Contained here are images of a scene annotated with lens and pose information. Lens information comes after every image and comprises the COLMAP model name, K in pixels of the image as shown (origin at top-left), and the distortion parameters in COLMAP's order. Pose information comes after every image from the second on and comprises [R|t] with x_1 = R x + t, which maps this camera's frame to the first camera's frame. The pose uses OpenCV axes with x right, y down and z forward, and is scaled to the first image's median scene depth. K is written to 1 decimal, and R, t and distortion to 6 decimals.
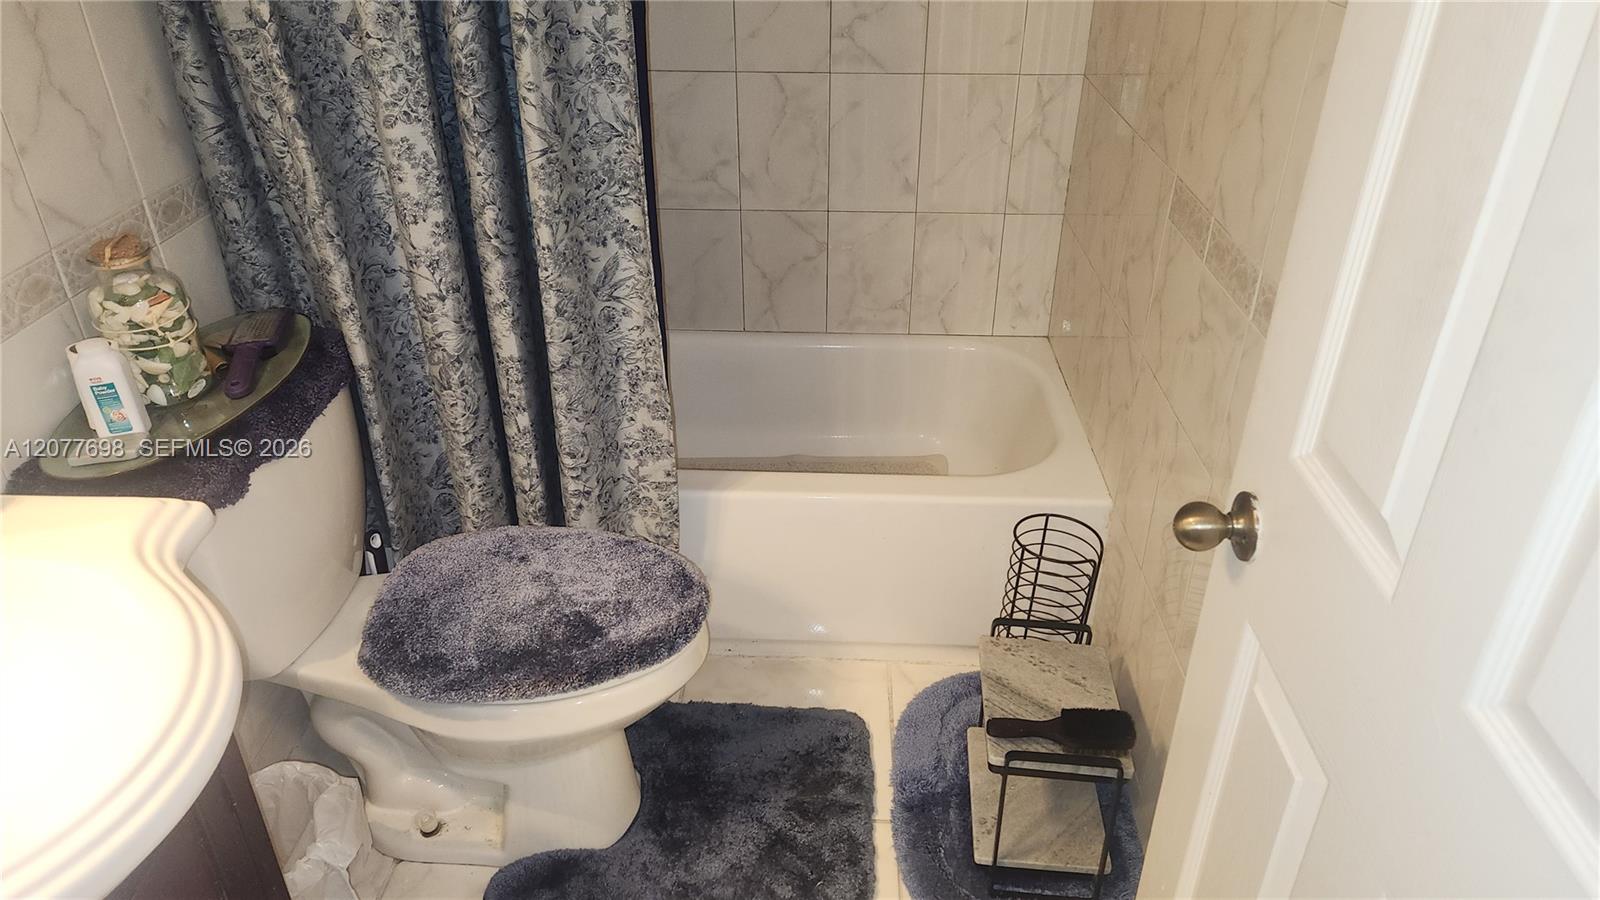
lens RADIAL K [[1069.9, 0, 807.5], [0, 1069.9, 446.9], [0, 0, 1]] dist [0.105430, -0.106031]
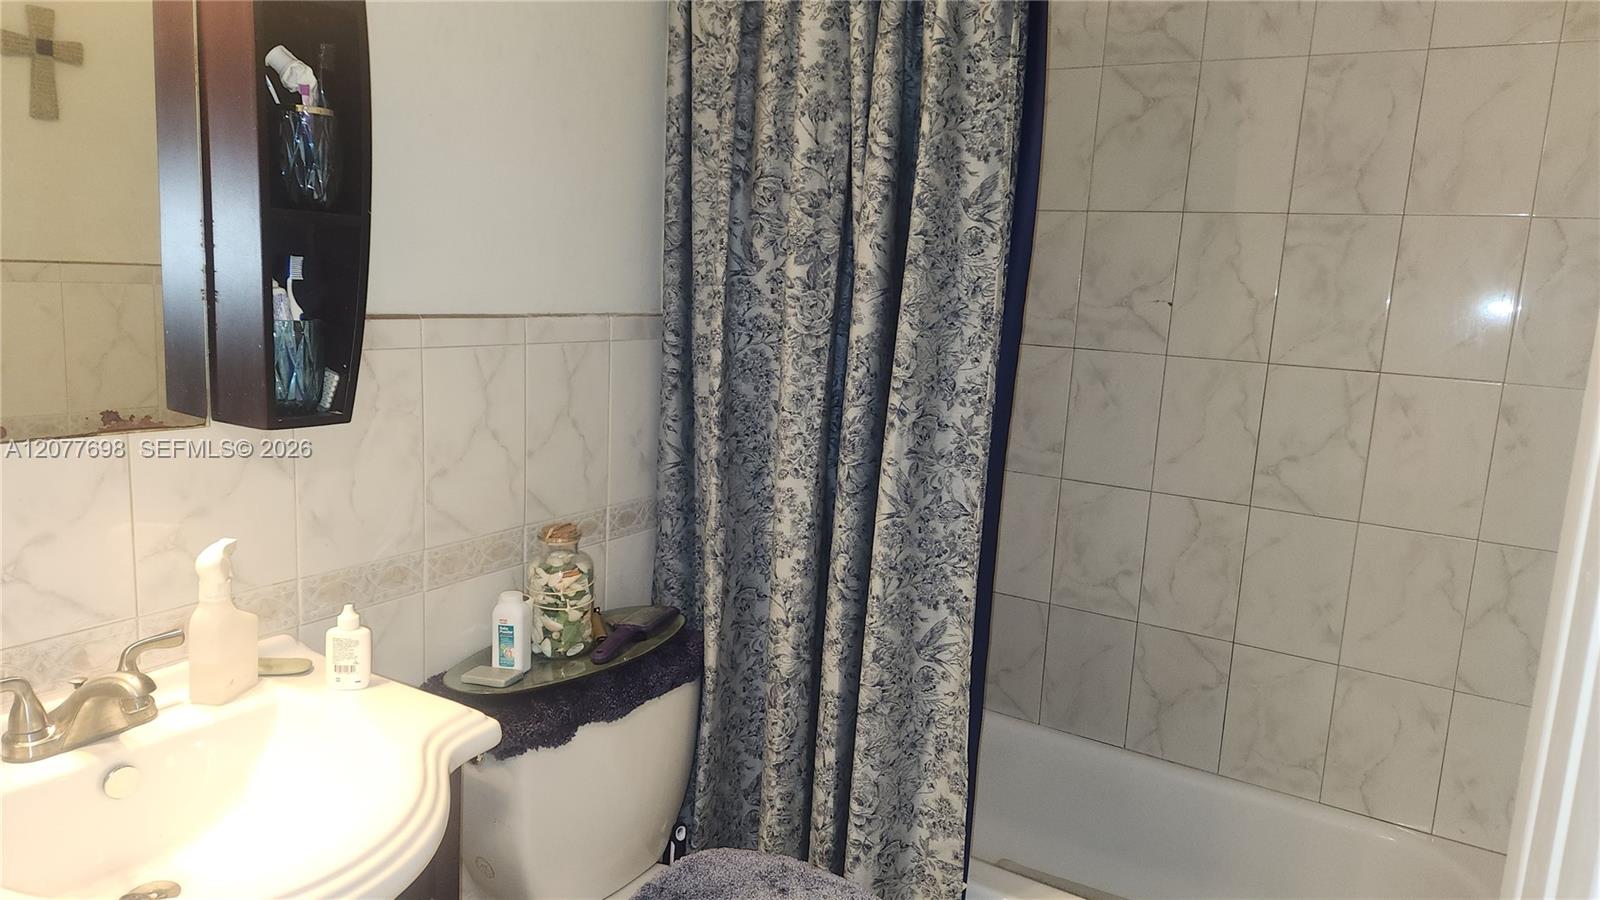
lens RADIAL K [[1069.9, 0, 807.5], [0, 1069.9, 446.9], [0, 0, 1]] dist [0.105430, -0.106031]
pose [[0.870873, 0.123456, -0.475751, 0.194159], [-0.289715, 0.910850, -0.293967, 0.017845], [0.397046, 0.393840, 0.829002, 0.000295]]
